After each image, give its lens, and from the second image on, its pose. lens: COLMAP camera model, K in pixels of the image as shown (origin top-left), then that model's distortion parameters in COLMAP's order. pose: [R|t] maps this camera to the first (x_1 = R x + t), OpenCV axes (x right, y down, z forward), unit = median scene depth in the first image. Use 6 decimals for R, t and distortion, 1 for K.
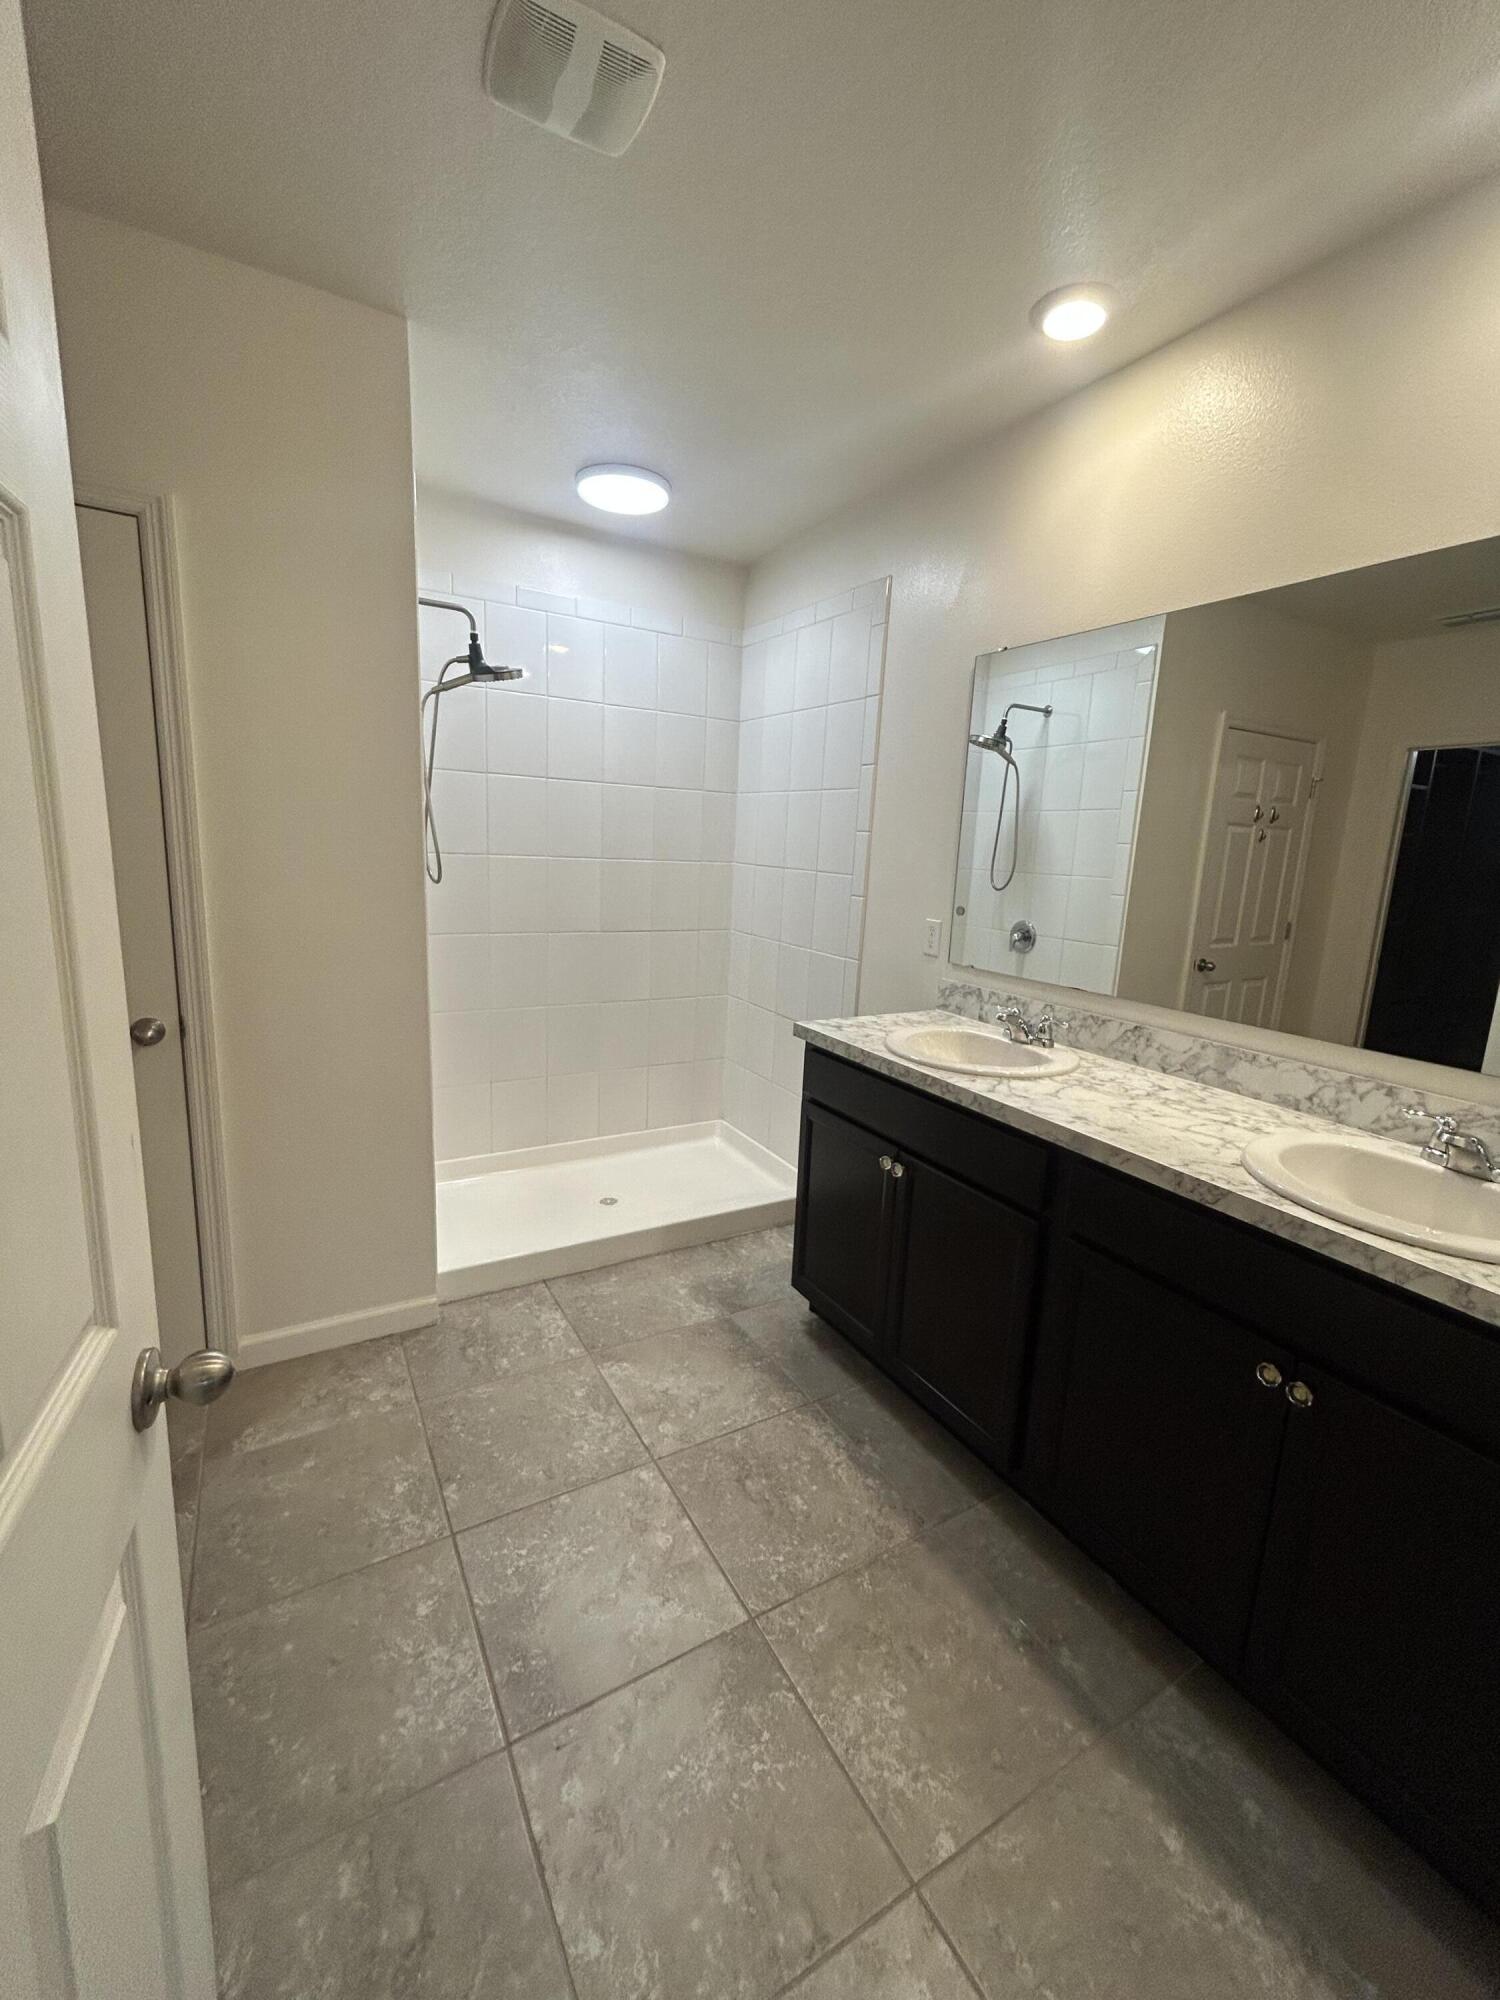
lens RADIAL K [[813.1, 0, 750.0], [0, 813.1, 1000.0], [0, 0, 1]] dist [-0.001438, 0.009689]
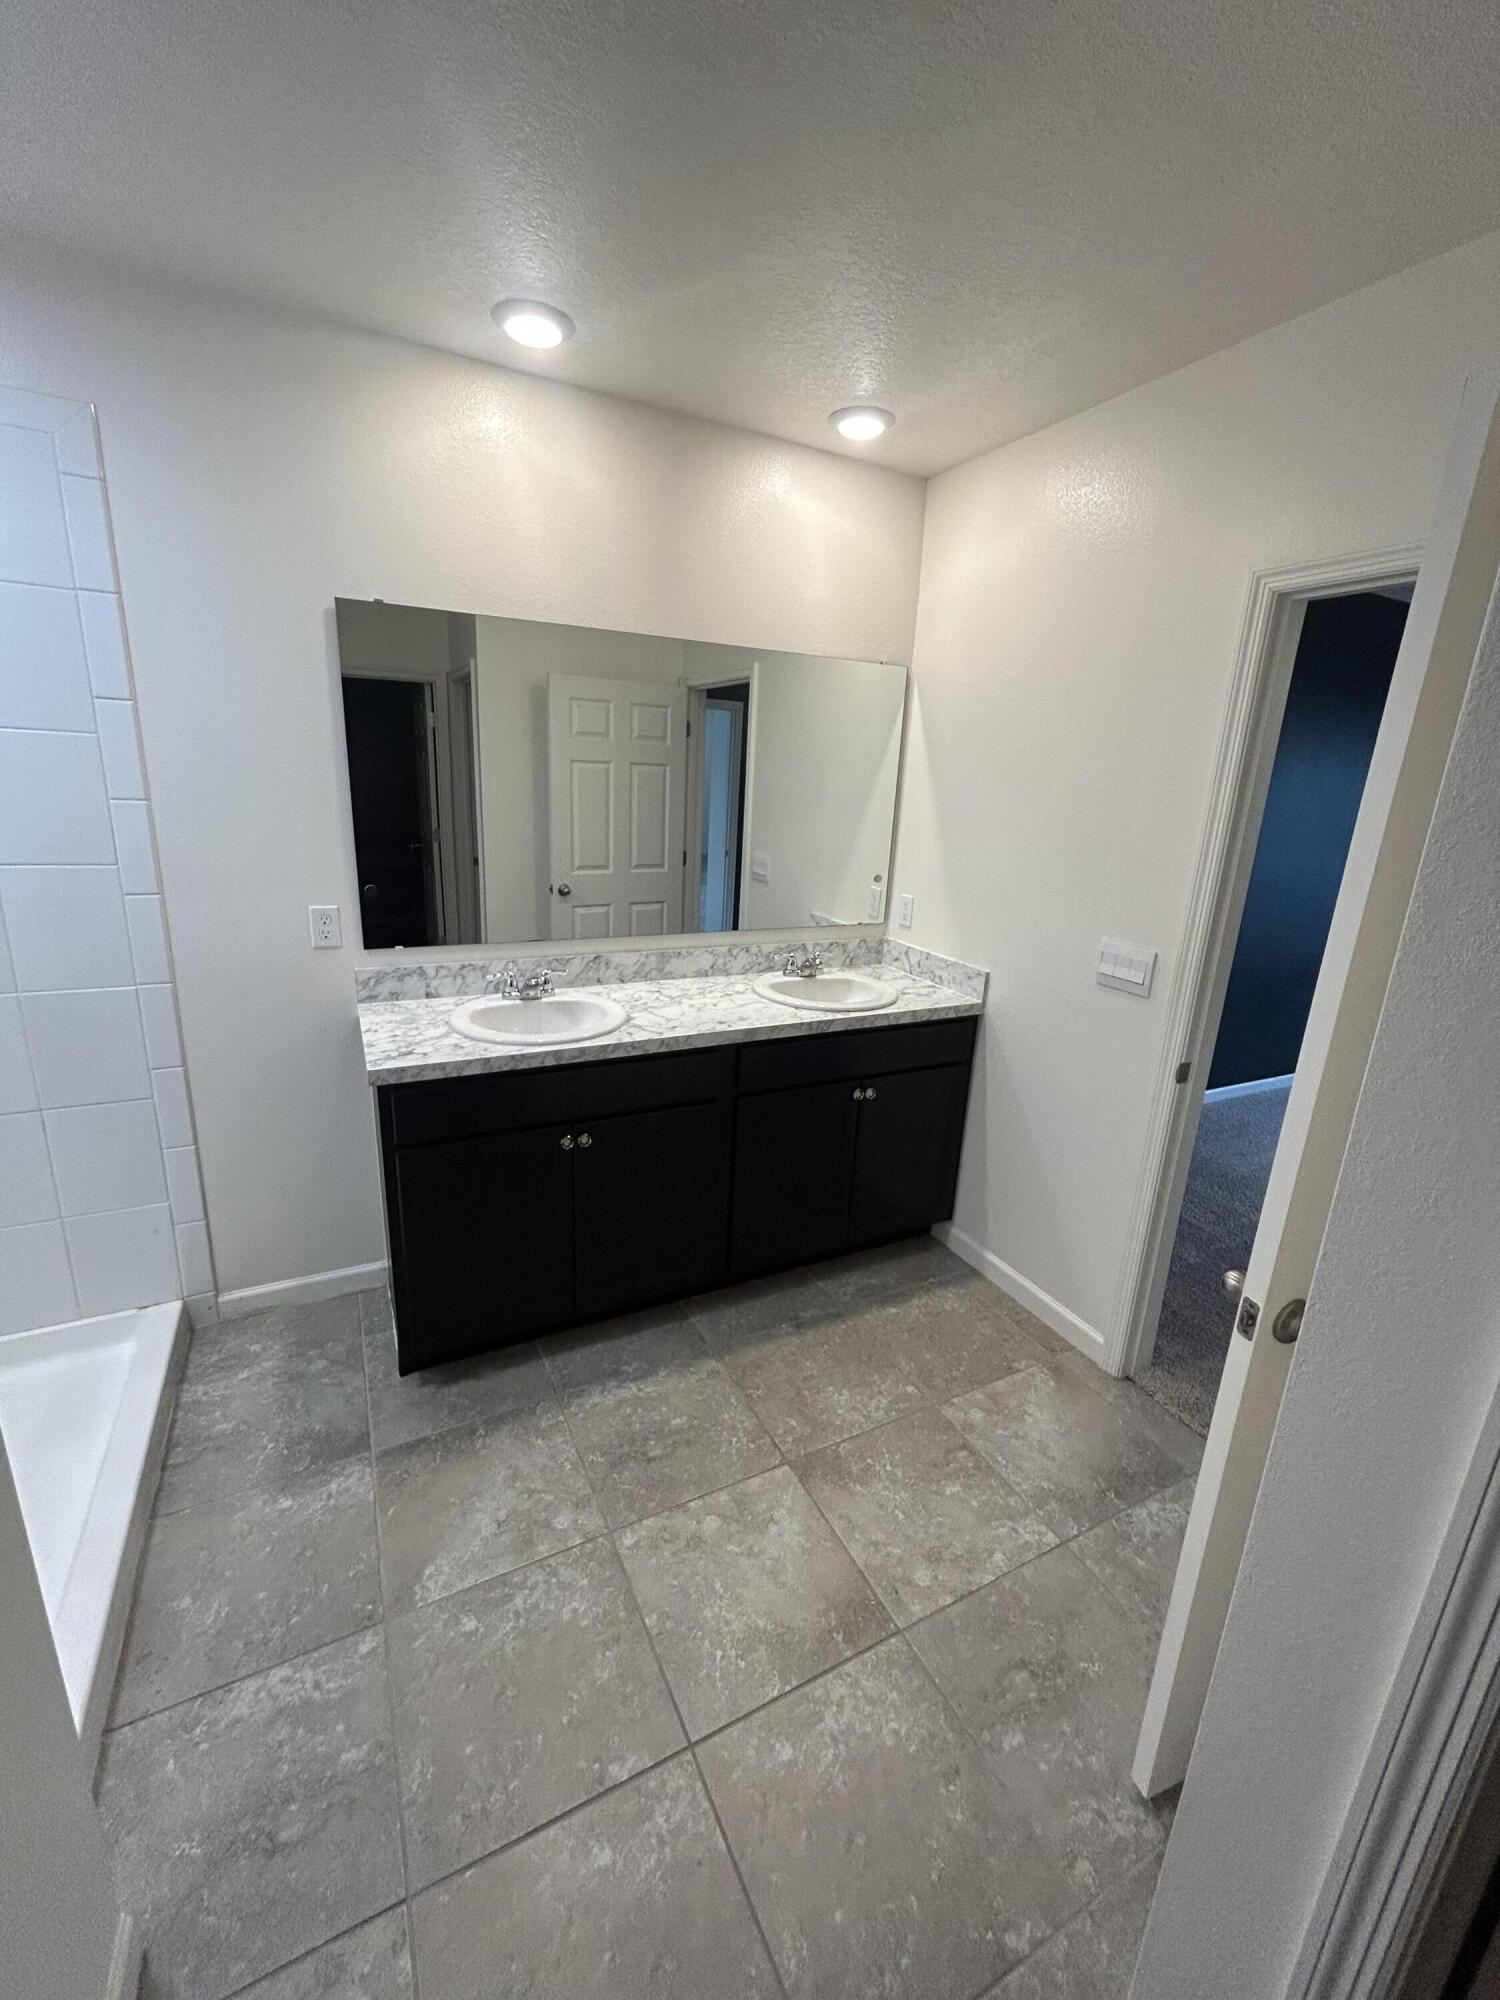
lens RADIAL K [[813.1, 0, 750.0], [0, 813.1, 1000.0], [0, 0, 1]] dist [-0.001438, 0.009689]
pose [[0.067472, -0.313514, 0.947183, -0.878772], [0.149598, 0.941793, 0.301074, -0.296699], [-0.986442, 0.121383, 0.110446, 0.722684]]
